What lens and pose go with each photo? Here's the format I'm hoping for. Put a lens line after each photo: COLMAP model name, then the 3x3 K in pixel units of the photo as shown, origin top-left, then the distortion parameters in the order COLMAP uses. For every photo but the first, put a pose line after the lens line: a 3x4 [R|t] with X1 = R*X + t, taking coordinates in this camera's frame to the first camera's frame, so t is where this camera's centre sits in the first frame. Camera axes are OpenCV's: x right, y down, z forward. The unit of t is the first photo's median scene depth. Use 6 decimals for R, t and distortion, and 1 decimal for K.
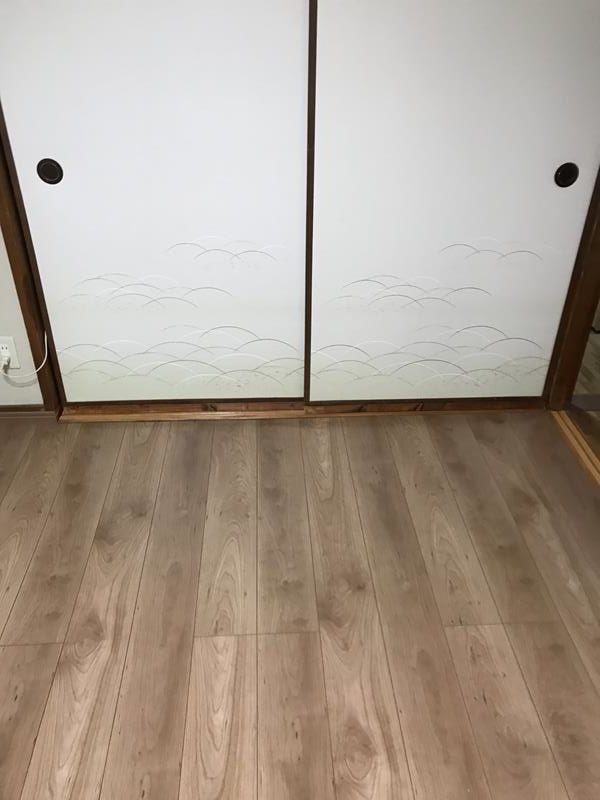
lens RADIAL K [[650.2, 0, 300.5], [0, 650.2, 403.9], [0, 0, 1]] dist [0.057054, -0.077215]
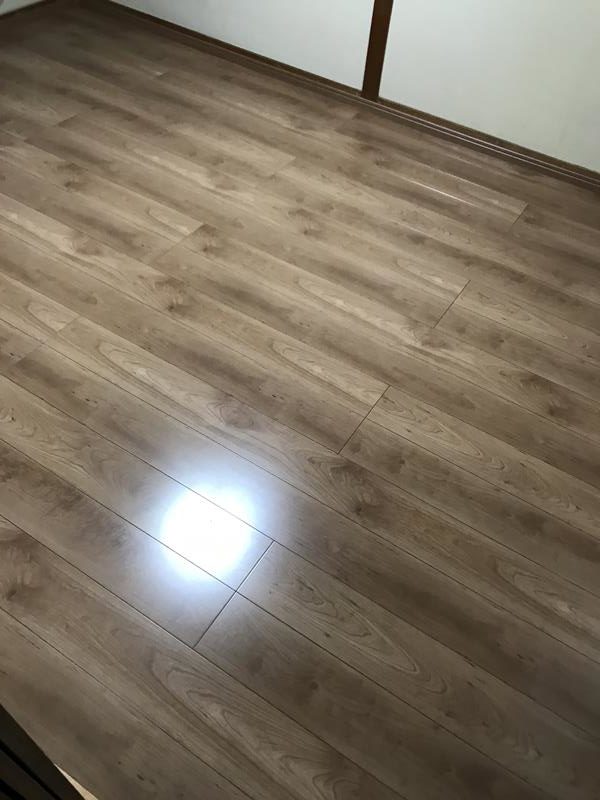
lens RADIAL K [[650.2, 0, 306.5], [0, 650.2, 397.8], [0, 0, 1]] dist [0.057054, -0.077215]
pose [[-0.579673, 0.573312, -0.579044, 0.617171], [-0.518650, 0.288489, 0.804846, -0.511904], [0.628476, 0.766869, 0.130119, 0.733262]]
